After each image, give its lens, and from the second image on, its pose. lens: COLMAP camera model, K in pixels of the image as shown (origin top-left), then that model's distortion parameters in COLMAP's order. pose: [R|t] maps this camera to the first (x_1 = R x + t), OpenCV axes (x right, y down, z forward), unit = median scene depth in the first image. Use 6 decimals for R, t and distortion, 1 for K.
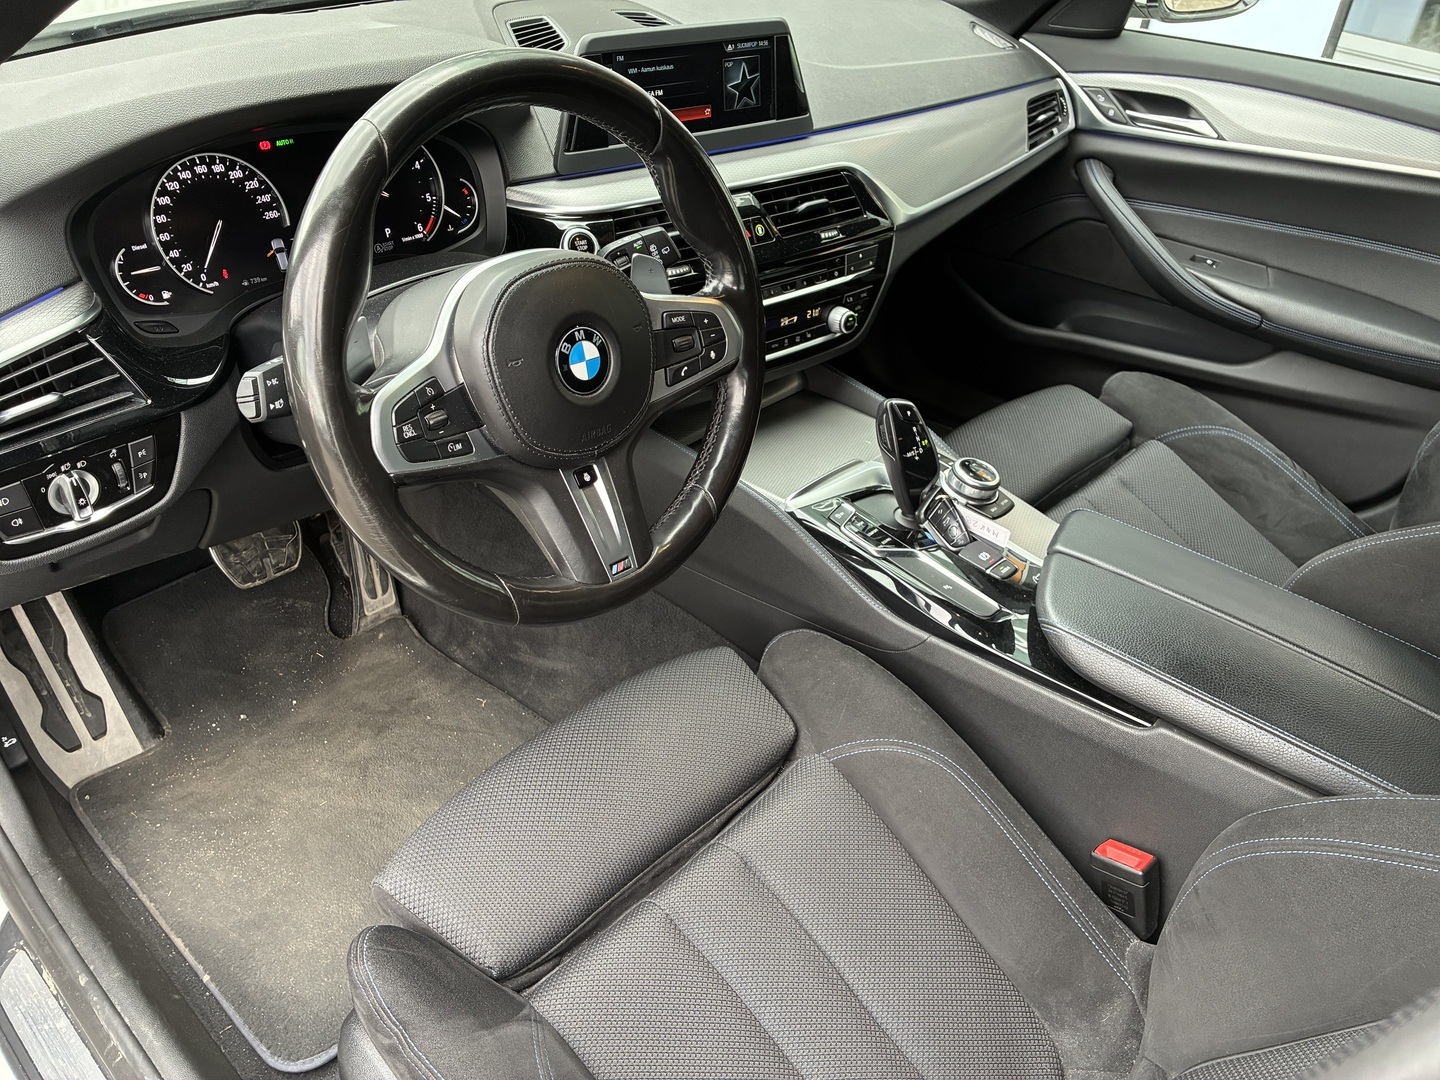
lens RADIAL K [[1097.4, 0, 713.1], [0, 1097.4, 530.1], [0, 0, 1]] dist [0.031126, -0.042239]
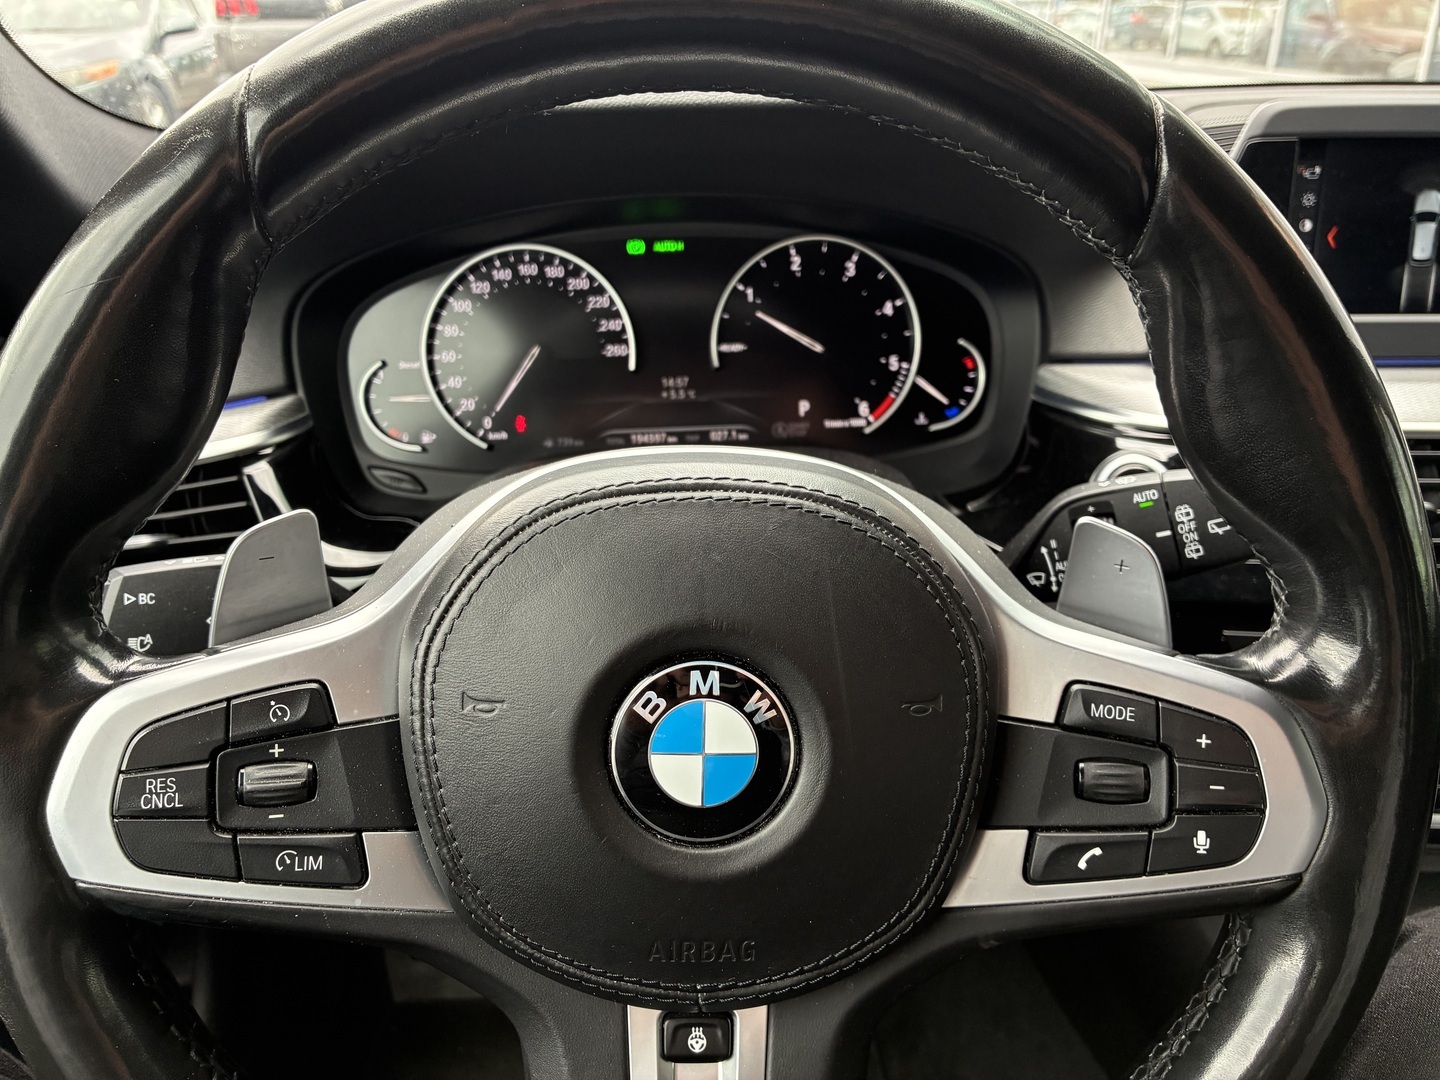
lens RADIAL K [[1097.4, 0, 722.2], [0, 1097.4, 533.8], [0, 0, 1]] dist [0.031126, -0.042239]
pose [[0.719466, 0.209358, -0.662222, 0.080464], [-0.332056, 0.941138, -0.063225, -0.146502], [0.610005, 0.265383, 0.746636, 0.521524]]
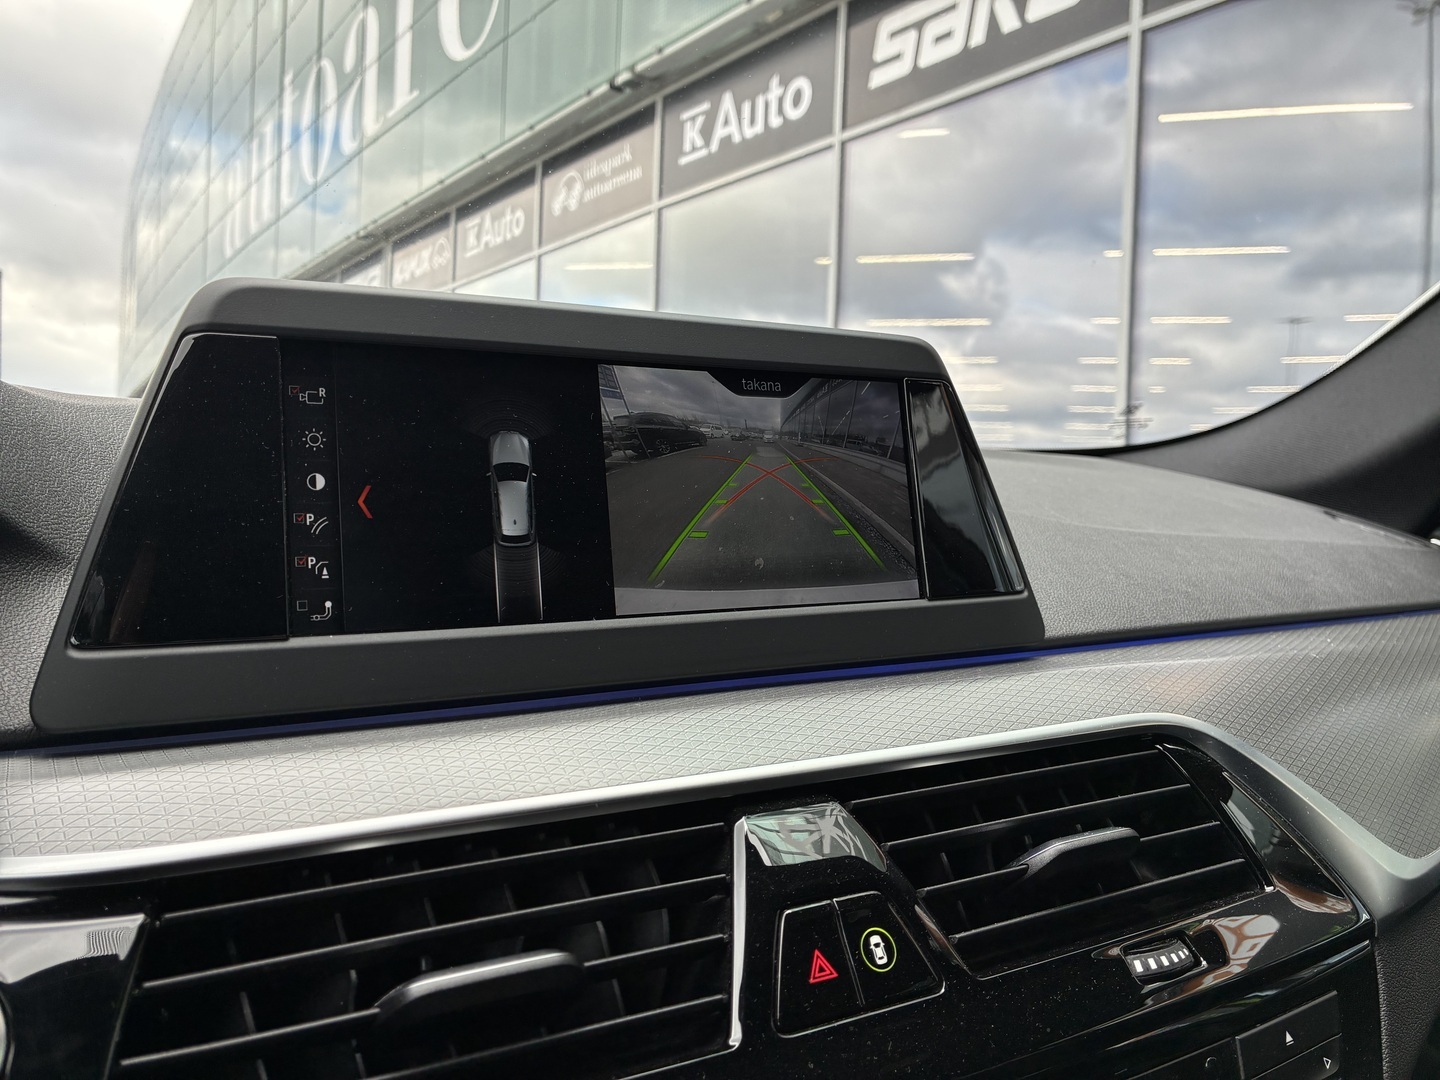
lens RADIAL K [[1097.4, 0, 718.1], [0, 1097.4, 533.3], [0, 0, 1]] dist [0.031126, -0.042239]
pose [[0.984152, -0.062641, -0.165893, 0.059175], [-0.040601, 0.831075, -0.554677, -0.233830], [0.172615, 0.552622, 0.815361, 0.819004]]
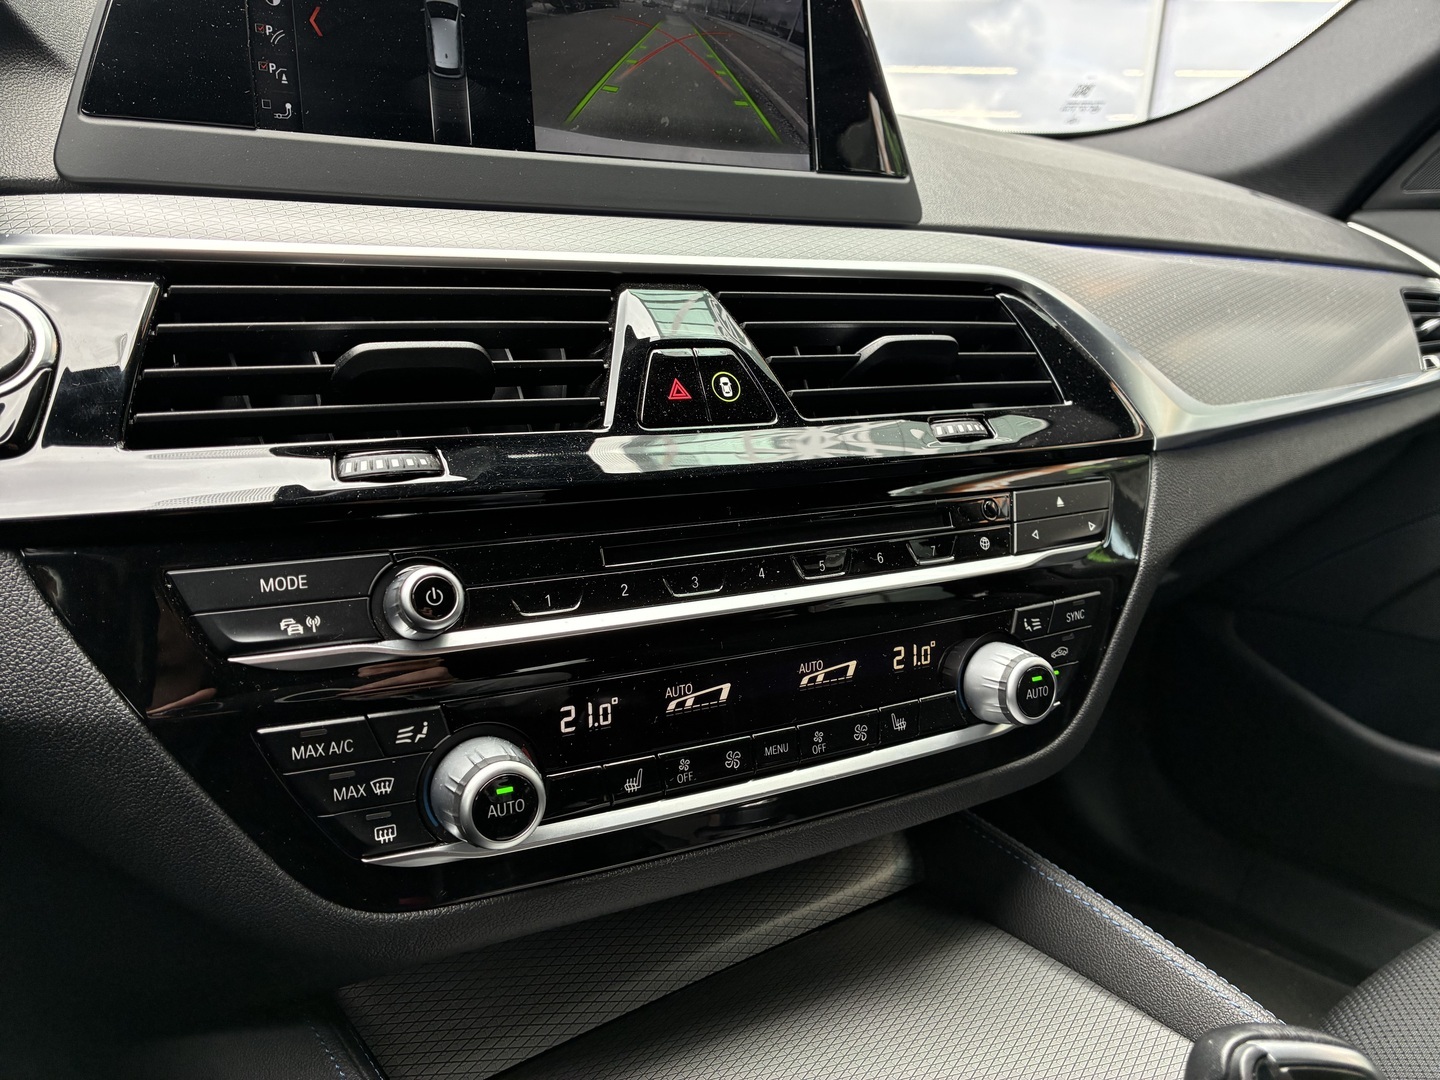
lens RADIAL K [[1097.4, 0, 720.5], [0, 1097.4, 539.8], [0, 0, 1]] dist [0.031126, -0.042239]
pose [[0.985250, 0.002816, -0.171100, 0.105206], [-0.065792, 0.929245, -0.363559, -0.126909], [0.157970, 0.369453, 0.915724, 0.799269]]
